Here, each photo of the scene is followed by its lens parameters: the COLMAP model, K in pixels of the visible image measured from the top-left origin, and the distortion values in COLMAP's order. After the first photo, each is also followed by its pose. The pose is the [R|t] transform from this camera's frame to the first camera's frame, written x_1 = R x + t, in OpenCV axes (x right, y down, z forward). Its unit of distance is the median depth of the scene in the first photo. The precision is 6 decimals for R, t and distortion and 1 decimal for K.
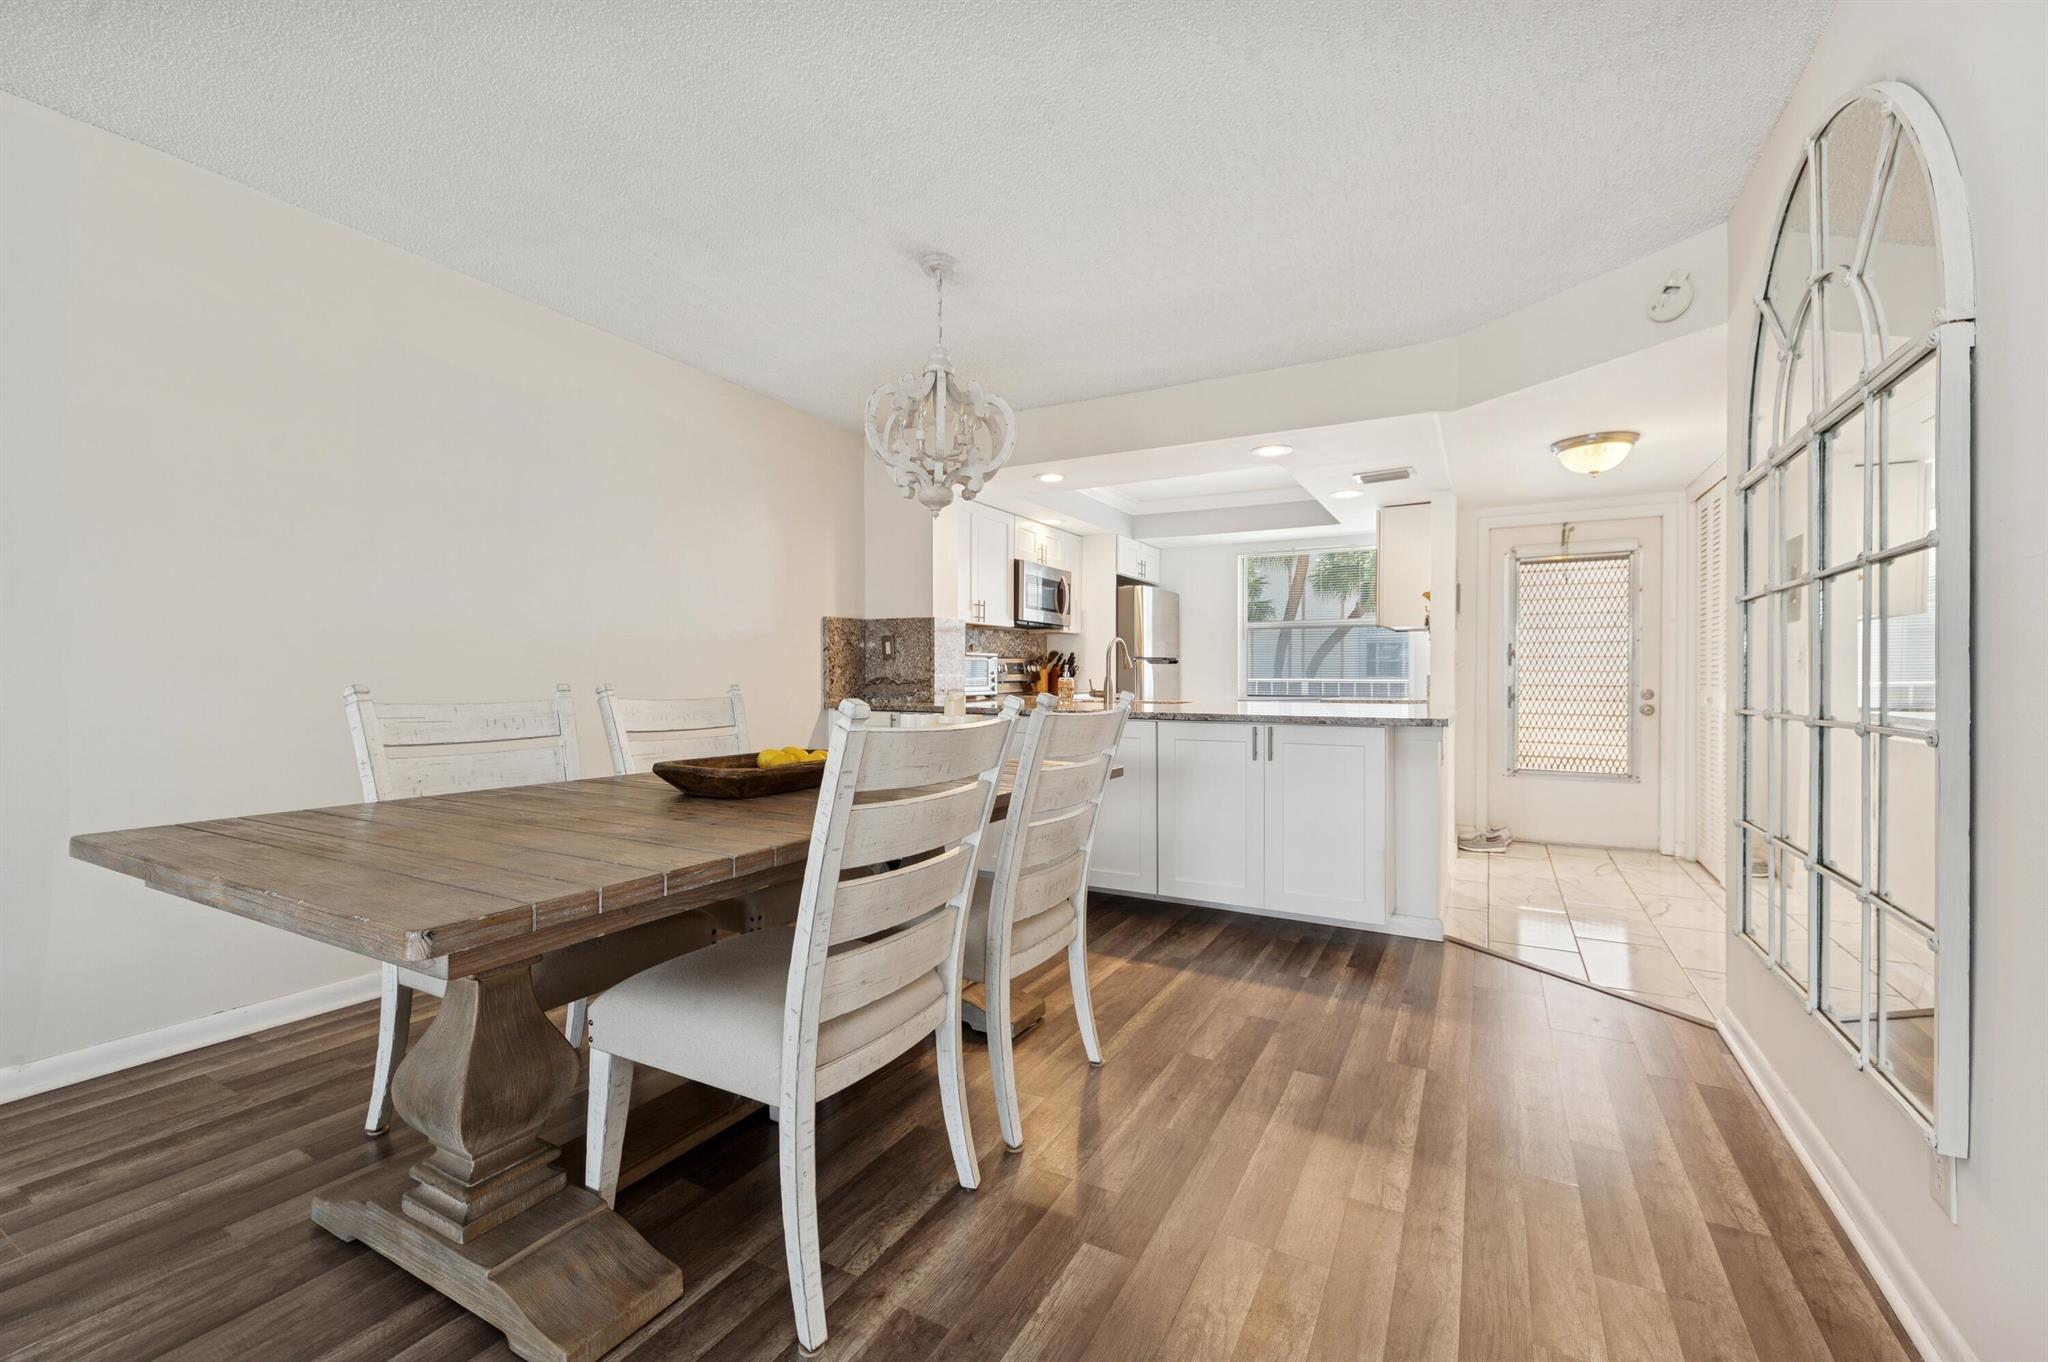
lens RADIAL K [[864.4, 0, 1023.8], [0, 864.4, 670.7], [0, 0, 1]] dist [-0.000577, -0.000076]
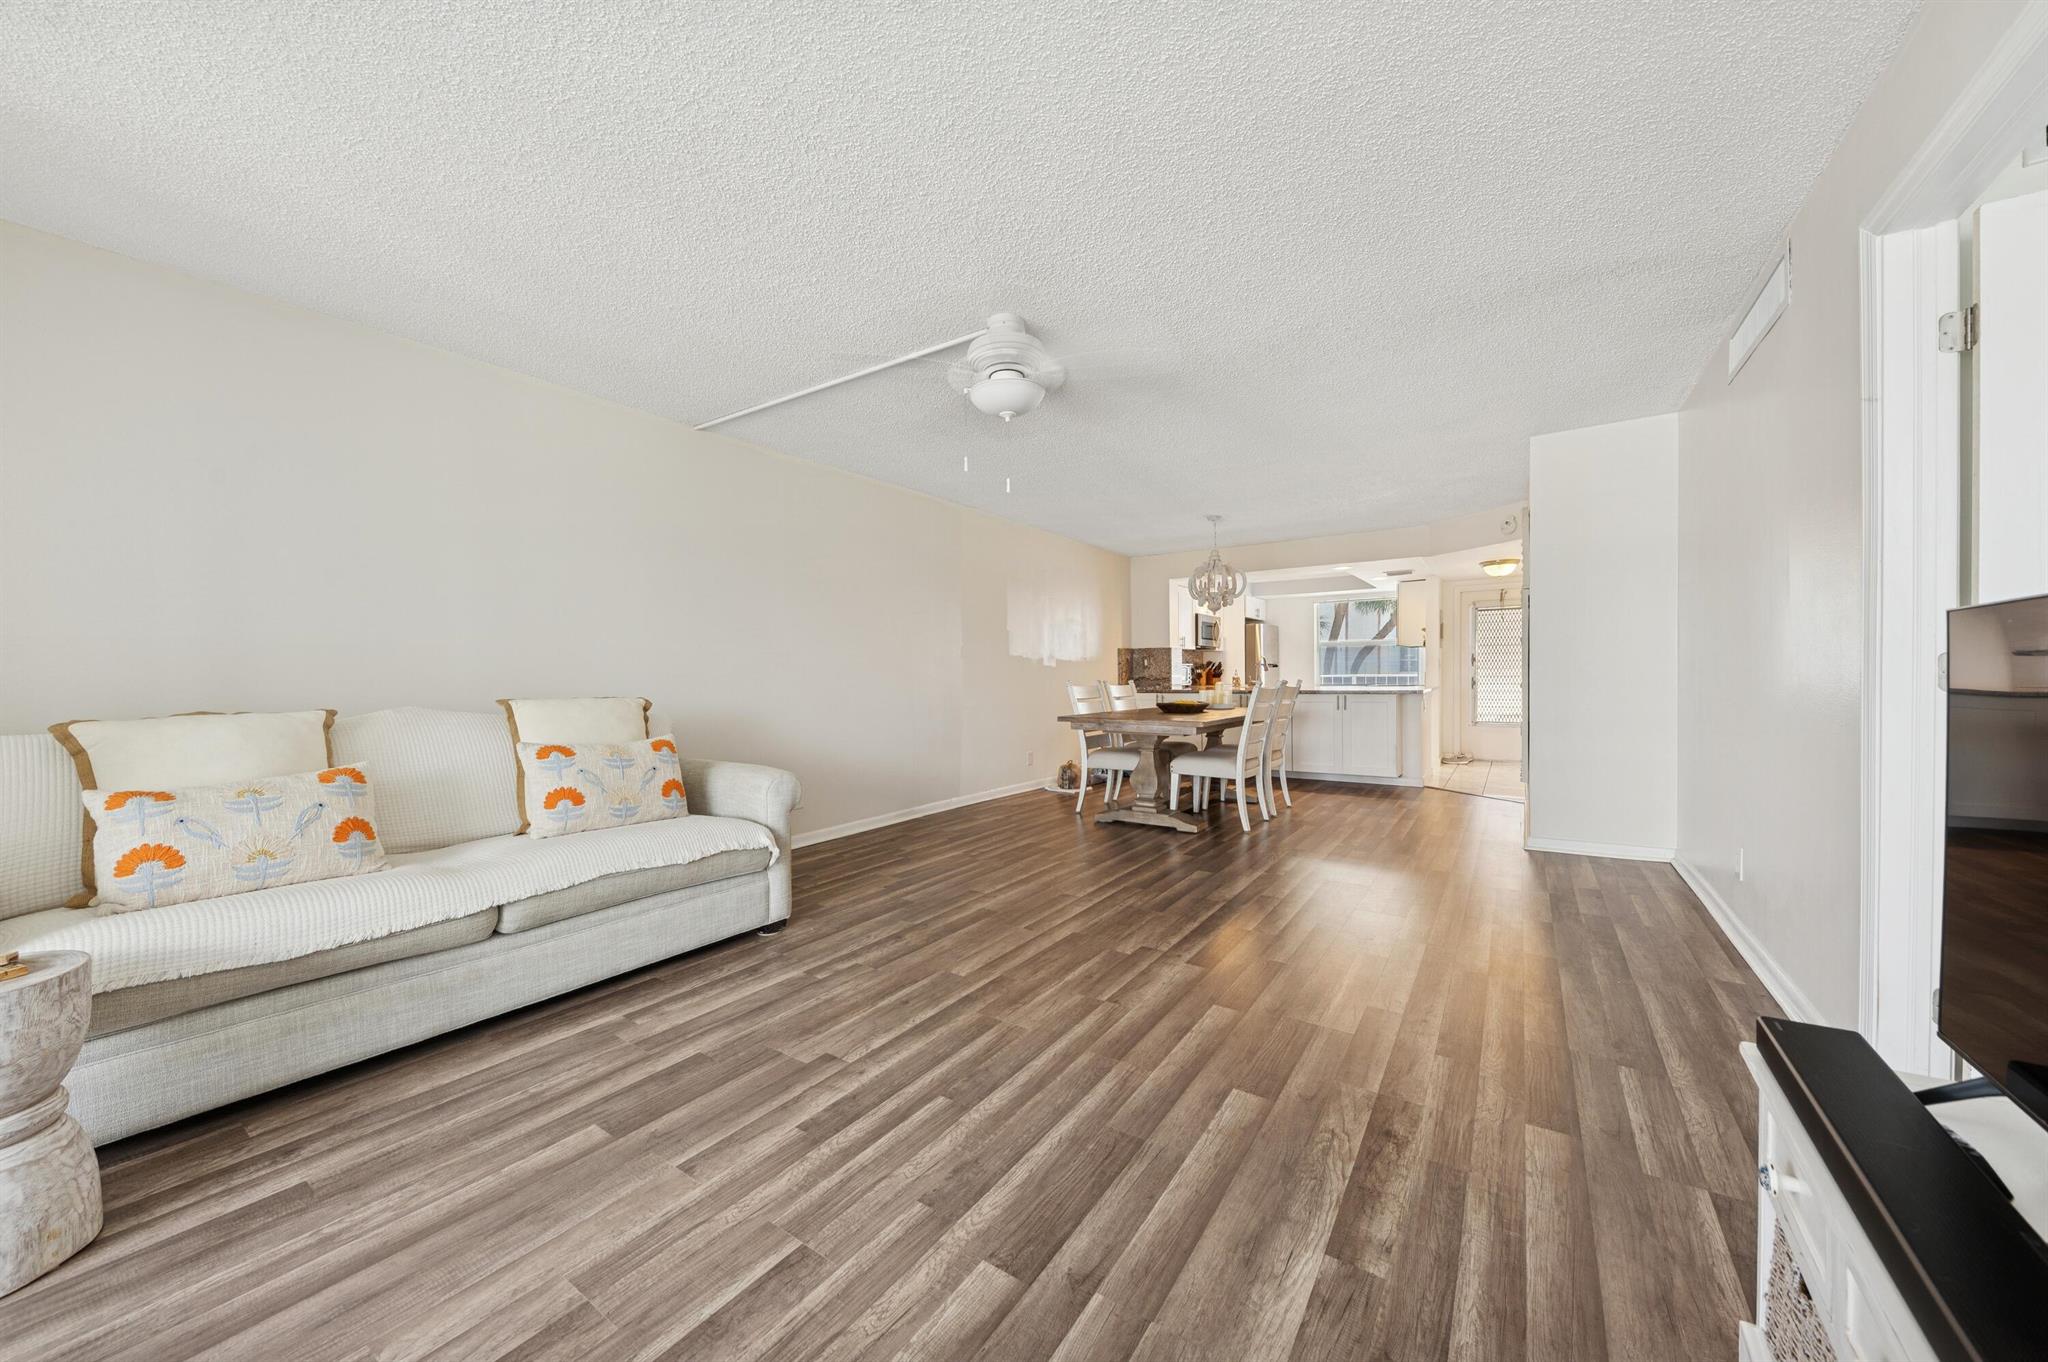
lens RADIAL K [[721.6, 0, 1024.8], [0, 721.6, 694.0], [0, 0, 1]] dist [-0.000206, -0.000868]
pose [[0.994596, -0.012404, -0.103082, -0.260618], [0.015511, 0.999448, 0.029389, -0.006513], [0.102660, -0.030830, 0.994239, -0.715631]]
